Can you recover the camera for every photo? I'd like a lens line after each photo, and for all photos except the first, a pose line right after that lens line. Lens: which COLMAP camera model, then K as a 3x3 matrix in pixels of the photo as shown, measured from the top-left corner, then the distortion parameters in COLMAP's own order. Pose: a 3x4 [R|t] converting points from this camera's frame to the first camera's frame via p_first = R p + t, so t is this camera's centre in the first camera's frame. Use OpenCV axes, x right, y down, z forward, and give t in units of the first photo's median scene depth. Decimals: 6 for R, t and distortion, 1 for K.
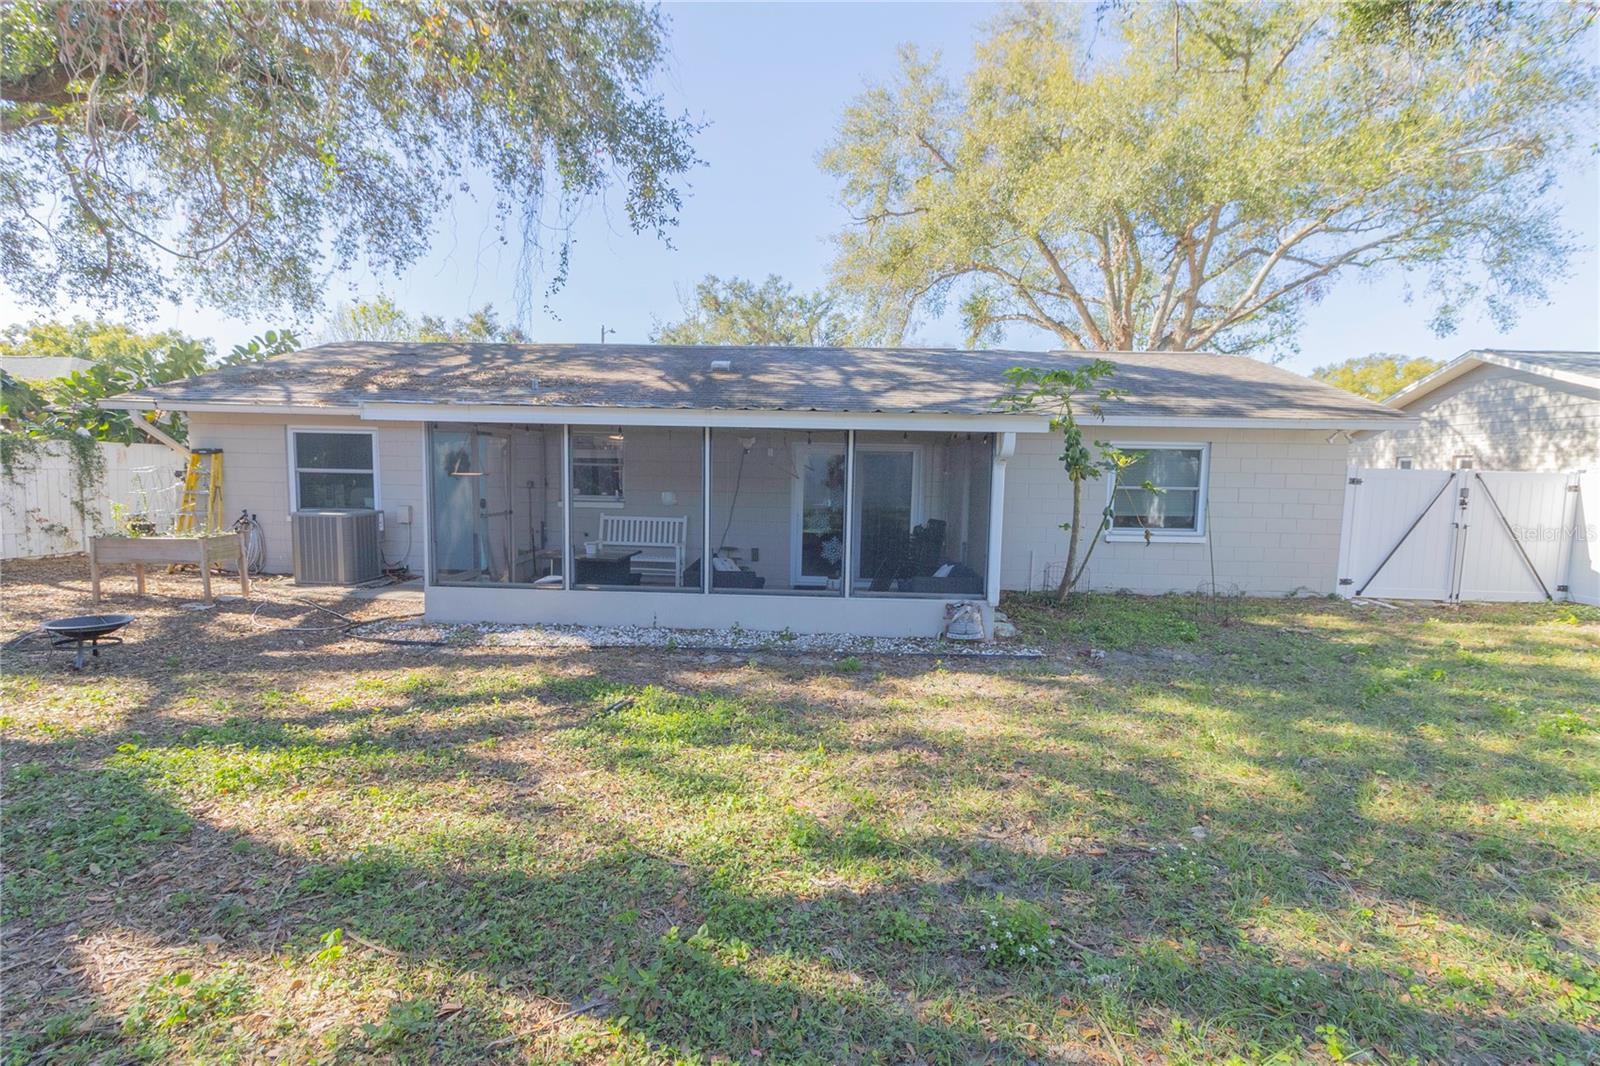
lens RADIAL K [[734.7, 0, 808.1], [0, 734.7, 535.3], [0, 0, 1]] dist [-0.000765, 0.000525]
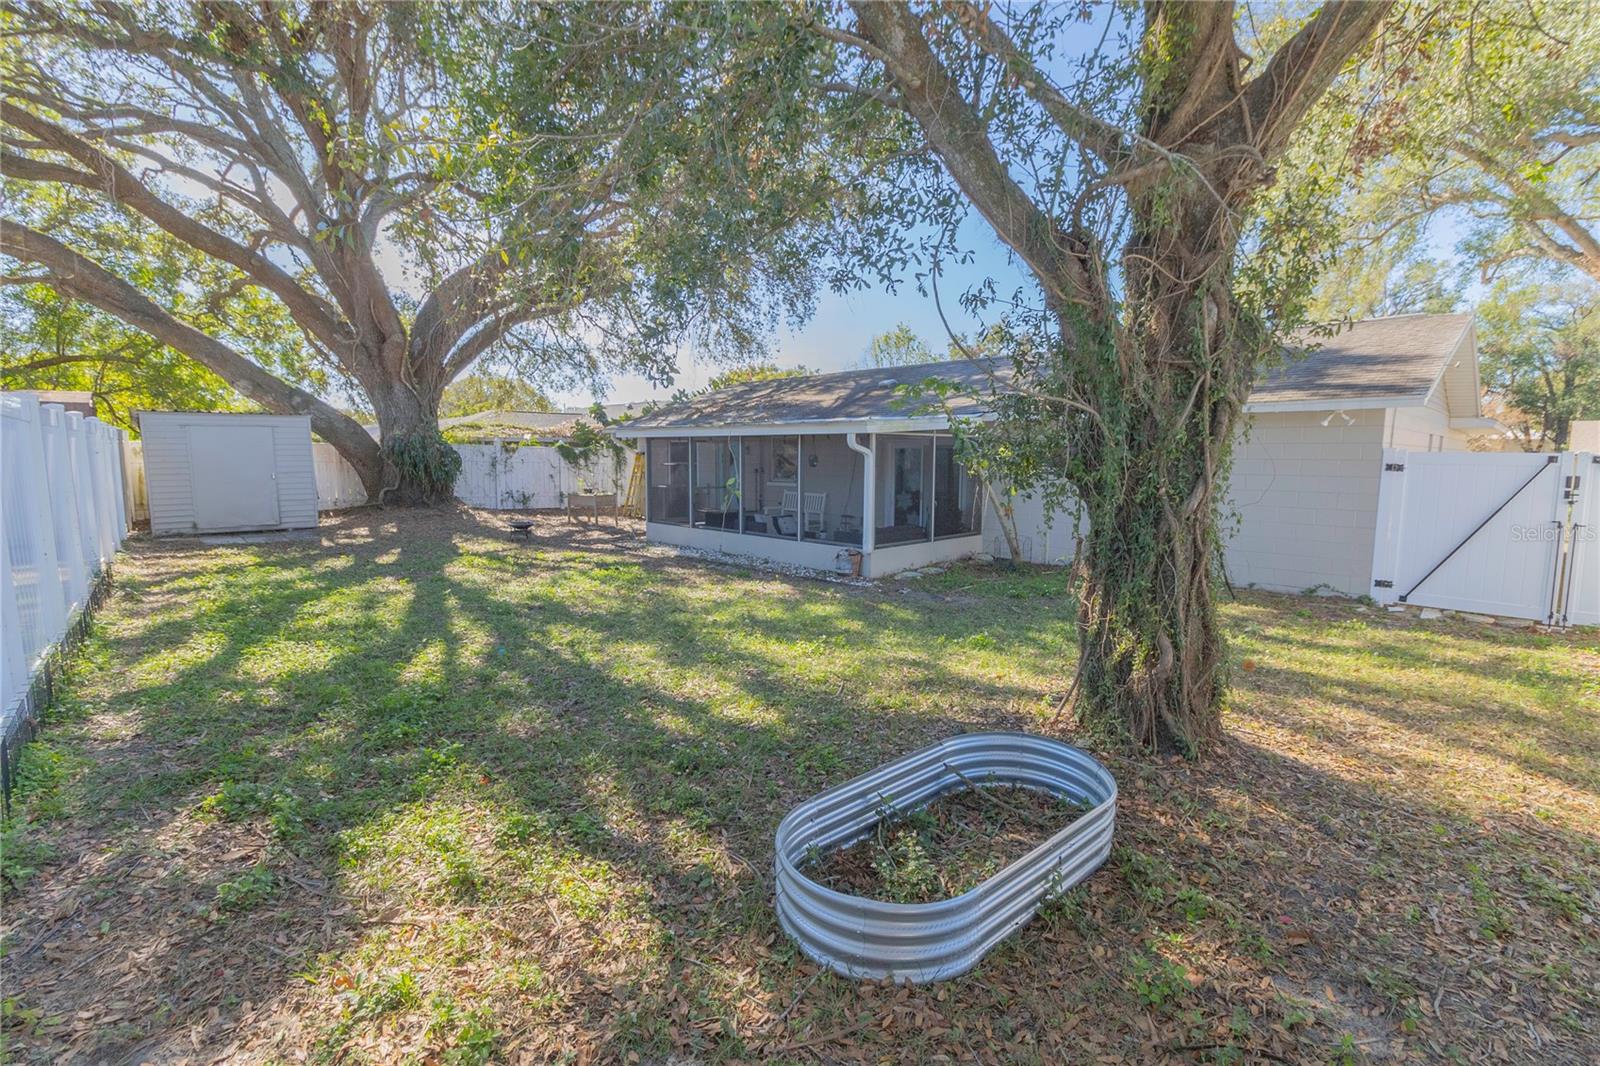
lens RADIAL K [[734.7, 0, 808.1], [0, 734.7, 535.3], [0, 0, 1]] dist [-0.000765, 0.000525]
pose [[0.731019, 0.059123, -0.679791, 0.822592], [-0.049733, 0.998206, 0.033336, 0.010942], [0.680542, 0.009439, 0.732648, -0.095900]]
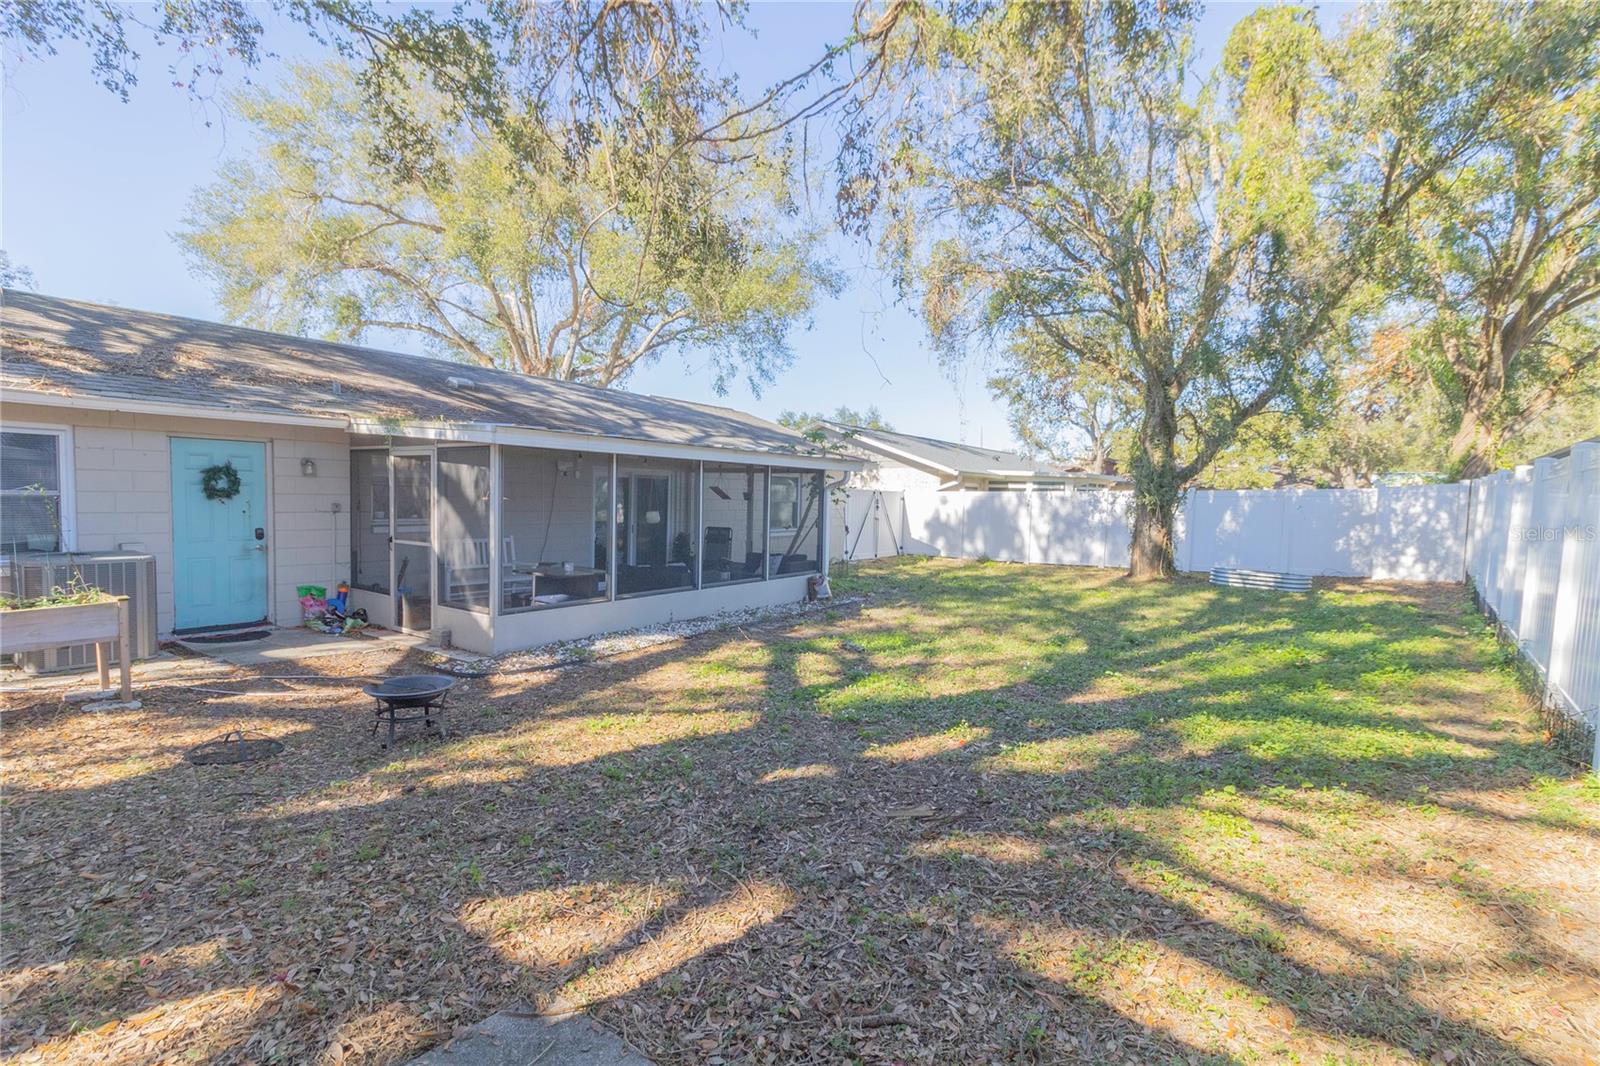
lens RADIAL K [[734.7, 0, 808.1], [0, 734.7, 535.3], [0, 0, 1]] dist [-0.000765, 0.000525]
pose [[0.558694, -0.054739, 0.827565, -0.761273], [0.070268, 0.997356, 0.018532, -0.015934], [-0.826392, 0.047797, 0.561063, 0.094440]]
